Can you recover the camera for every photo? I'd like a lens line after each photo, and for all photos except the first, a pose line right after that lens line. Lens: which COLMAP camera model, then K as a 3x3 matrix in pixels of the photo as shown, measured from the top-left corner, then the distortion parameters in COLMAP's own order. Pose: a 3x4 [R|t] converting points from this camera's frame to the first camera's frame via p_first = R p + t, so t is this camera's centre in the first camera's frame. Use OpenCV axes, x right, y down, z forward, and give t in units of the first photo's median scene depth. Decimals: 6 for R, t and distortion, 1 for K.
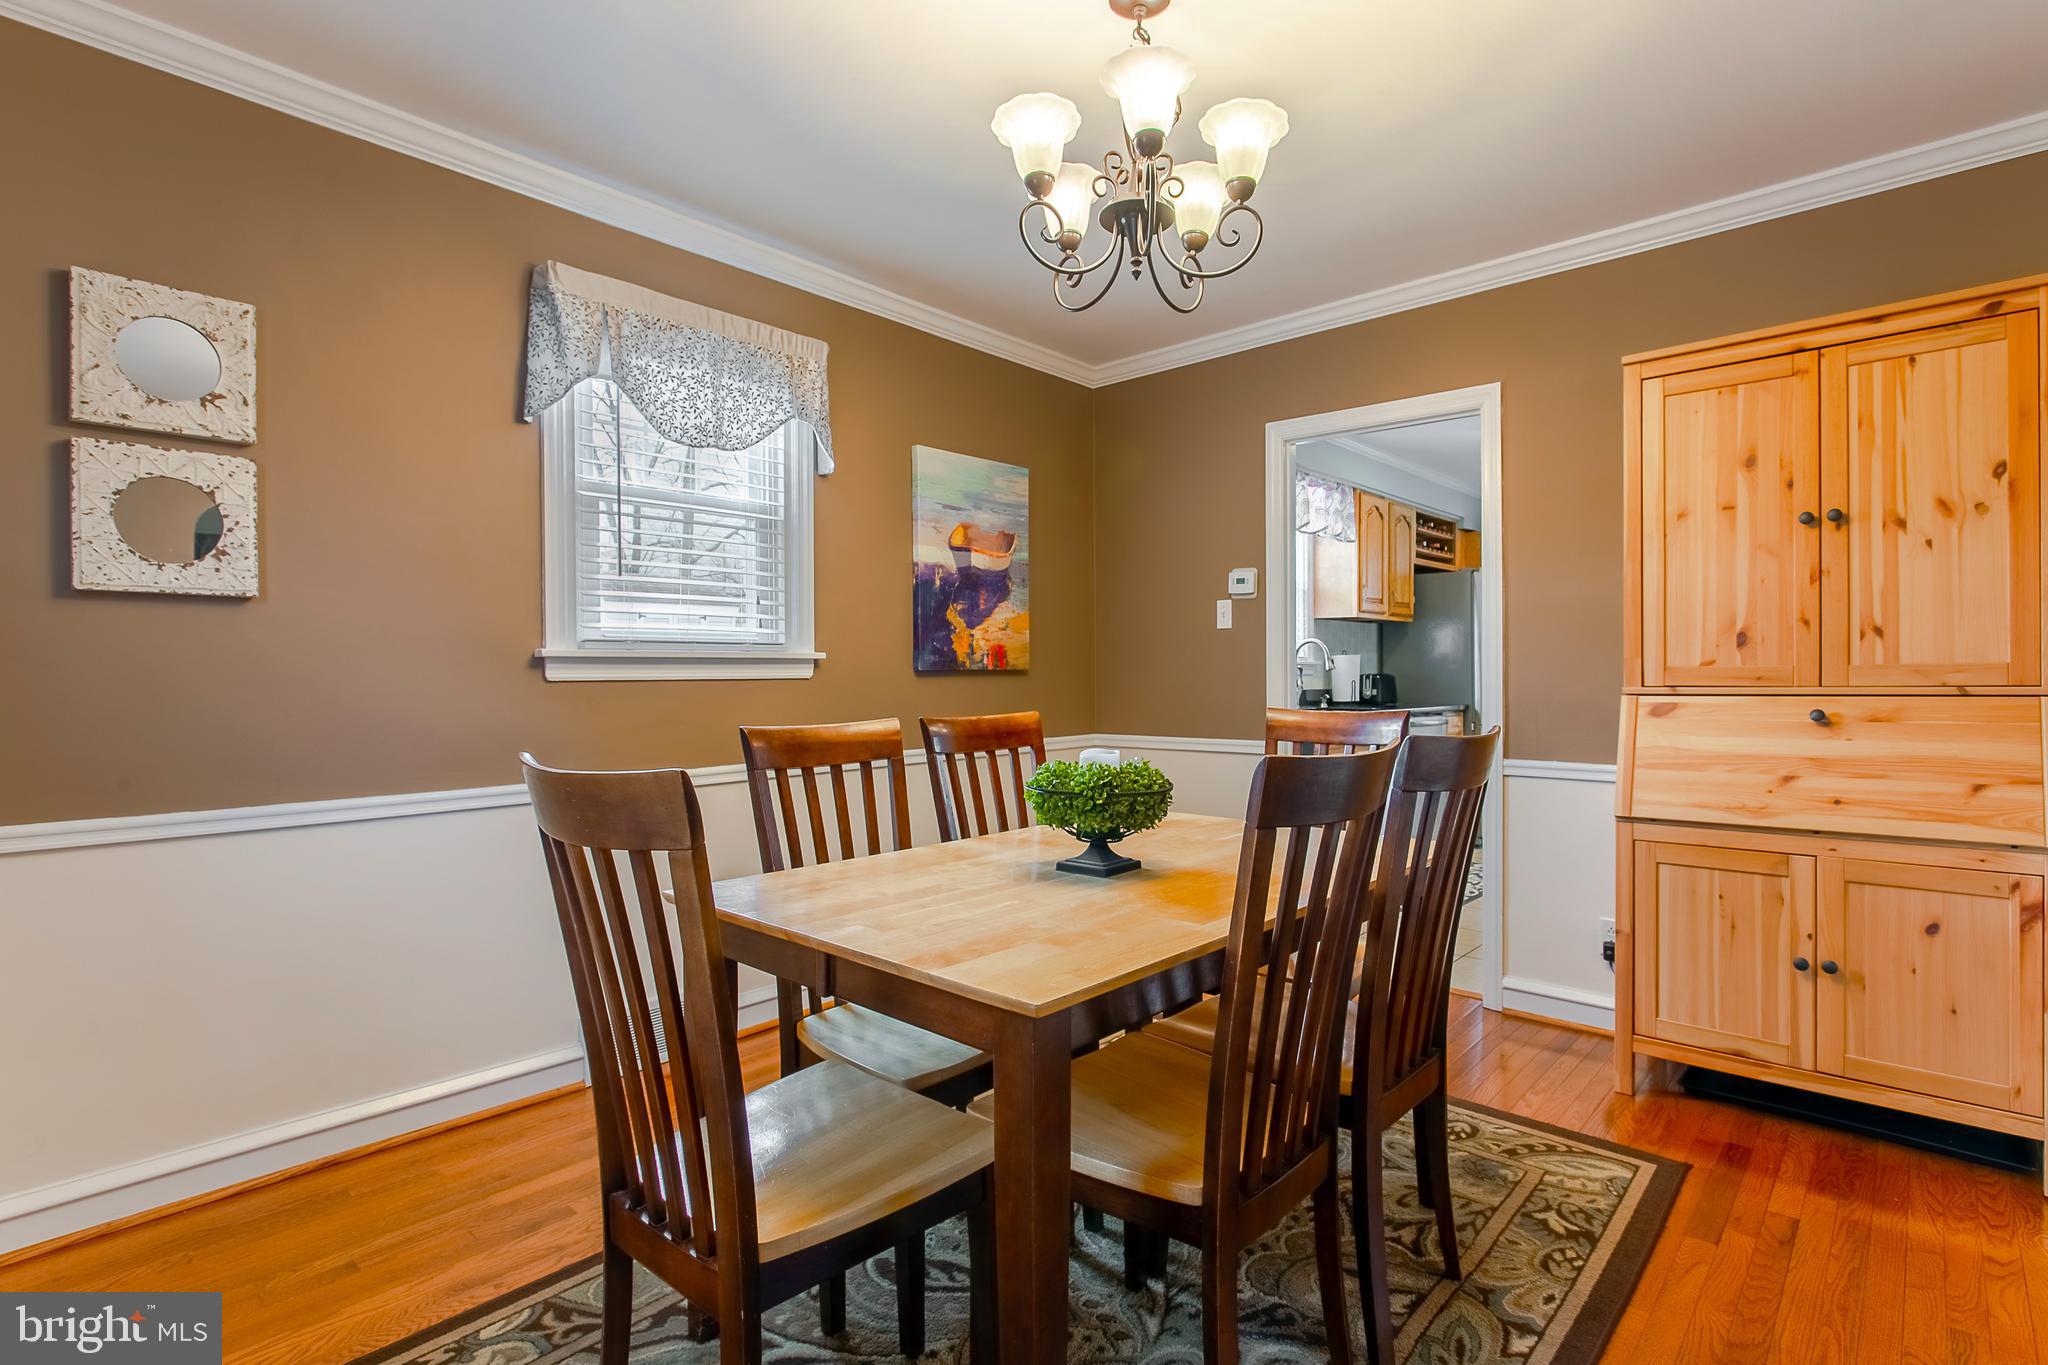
lens RADIAL K [[979.1, 0, 1033.3], [0, 979.1, 684.2], [0, 0, 1]] dist [0.001072, -0.000390]
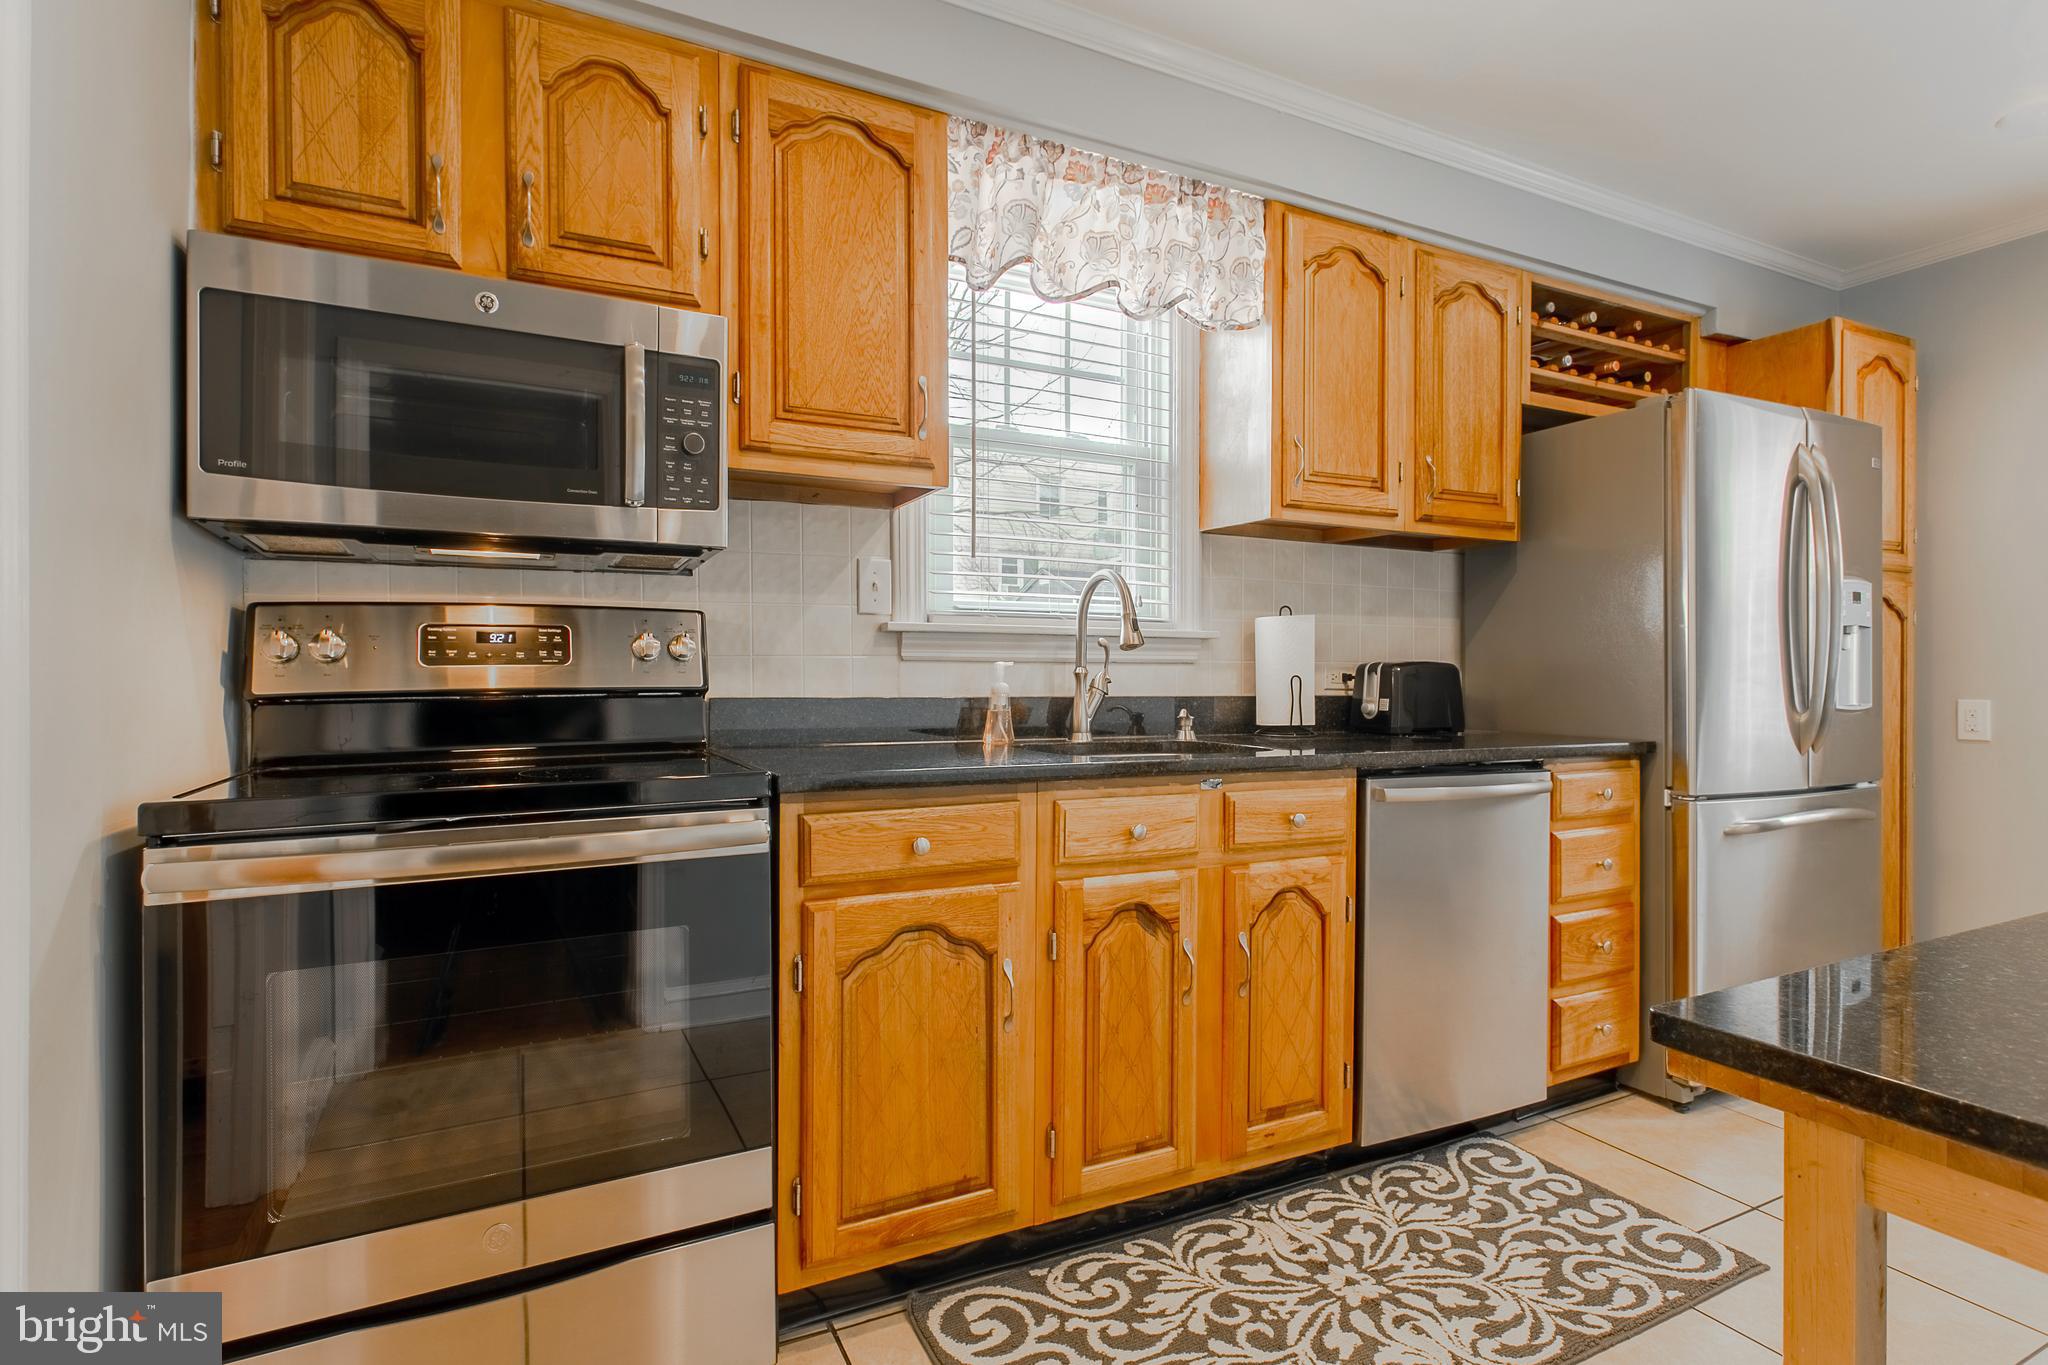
lens RADIAL K [[979.1, 0, 1034.3], [0, 979.1, 672.9], [0, 0, 1]] dist [0.001072, -0.000390]
pose [[0.932989, 0.007018, -0.359837, 0.356946], [-0.008618, 0.999959, -0.002842, -0.003358], [0.359803, 0.005752, 0.933011, 0.545364]]
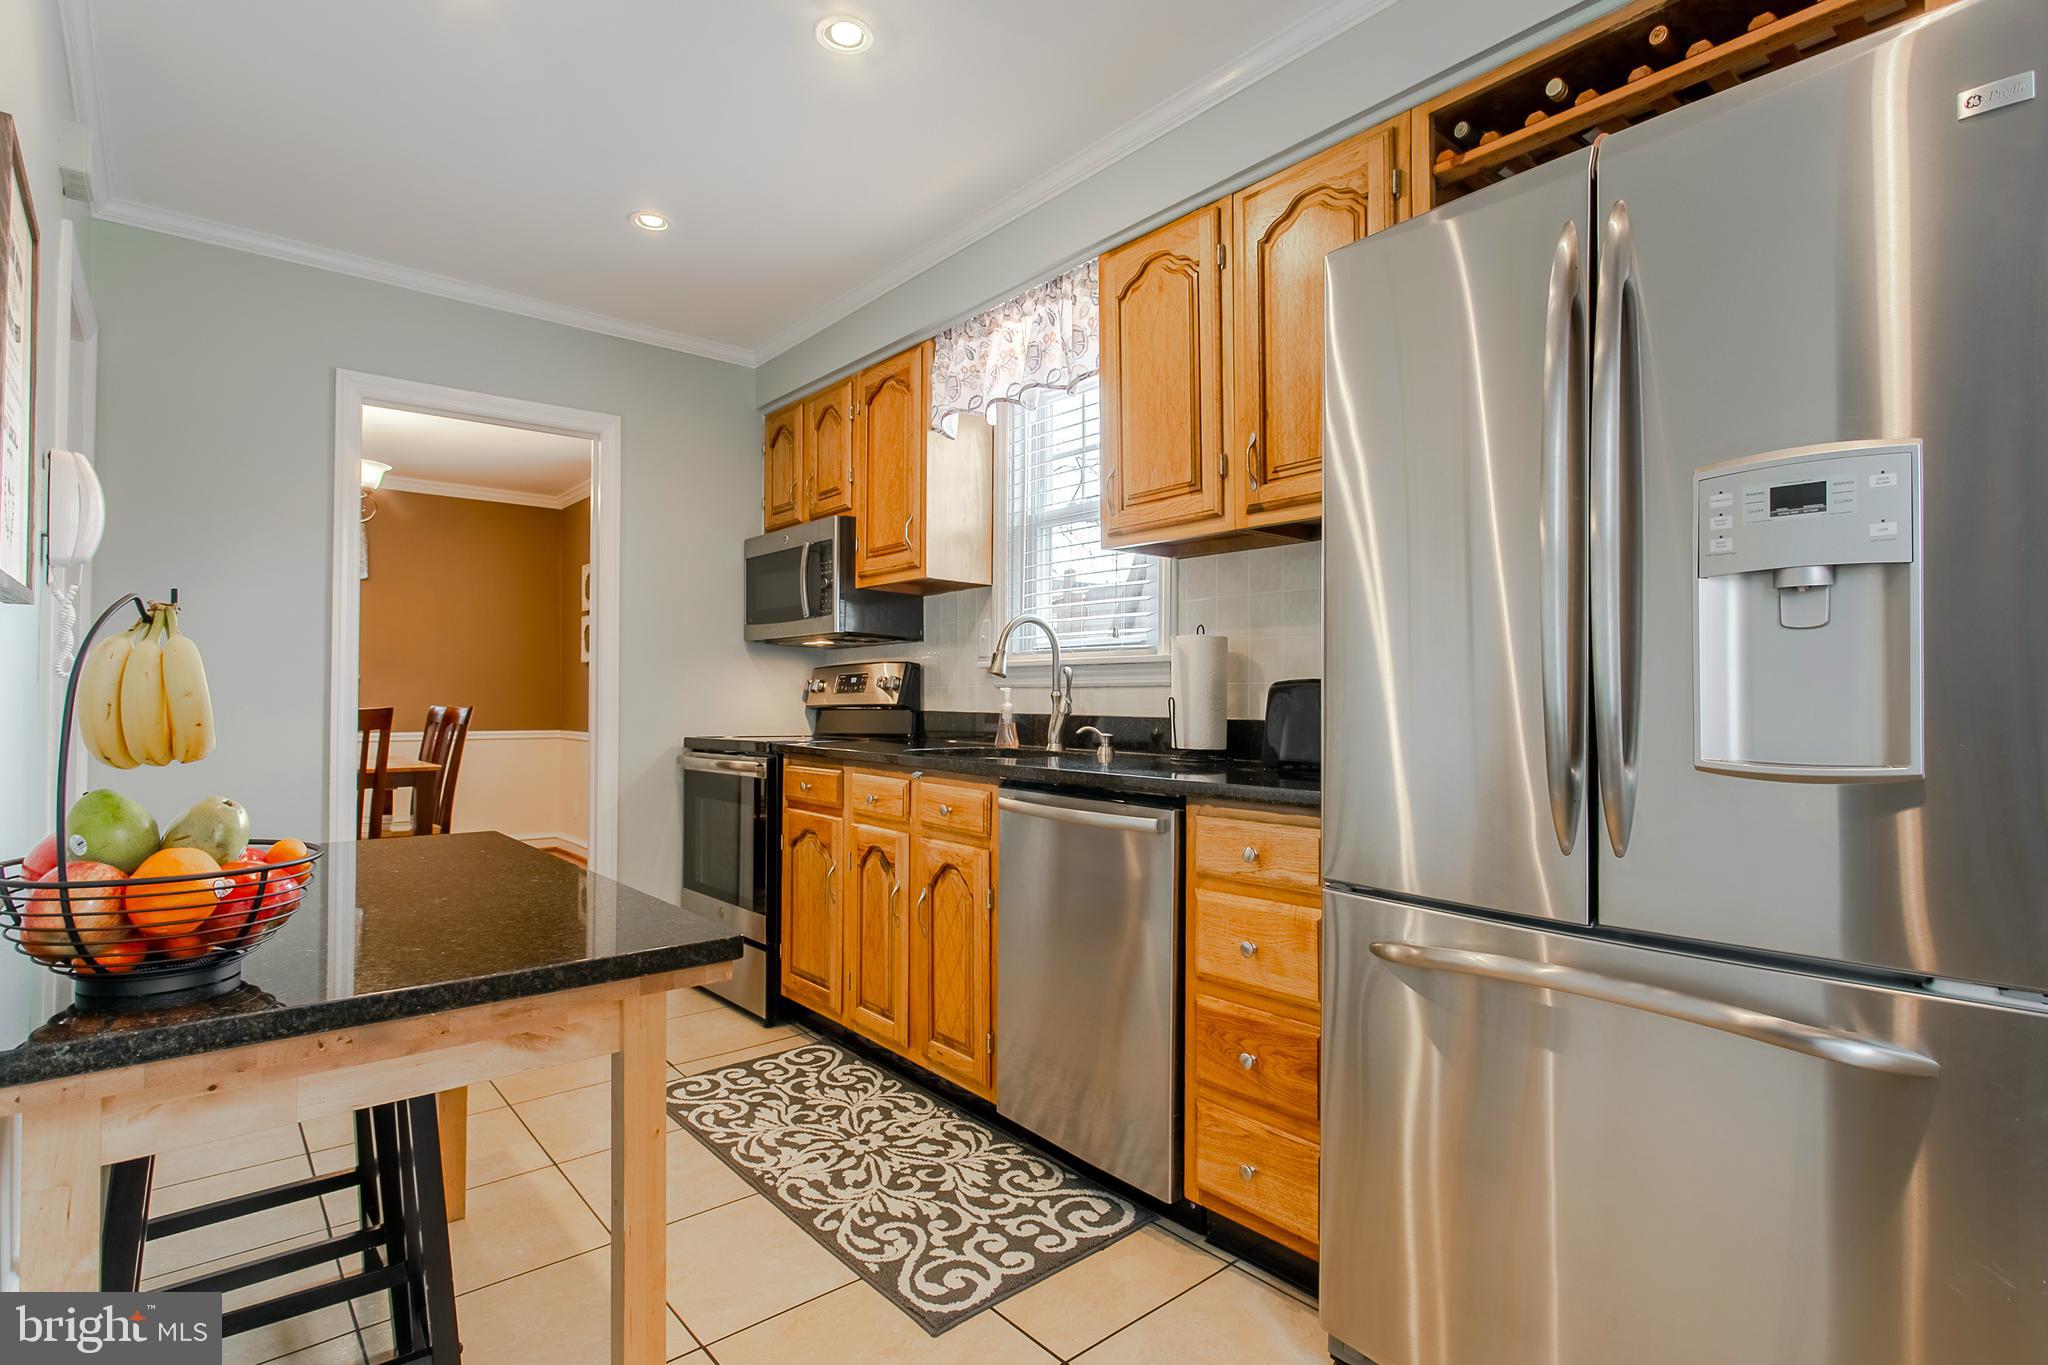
lens RADIAL K [[979.1, 0, 961.5], [0, 979.1, 694.7], [0, 0, 1]] dist [0.001072, -0.000390]
pose [[-0.147385, -0.001145, -0.989078, 0.722257], [-0.010727, 0.999942, 0.000441, -0.004675], [0.989021, 0.010675, -0.147389, 0.942928]]
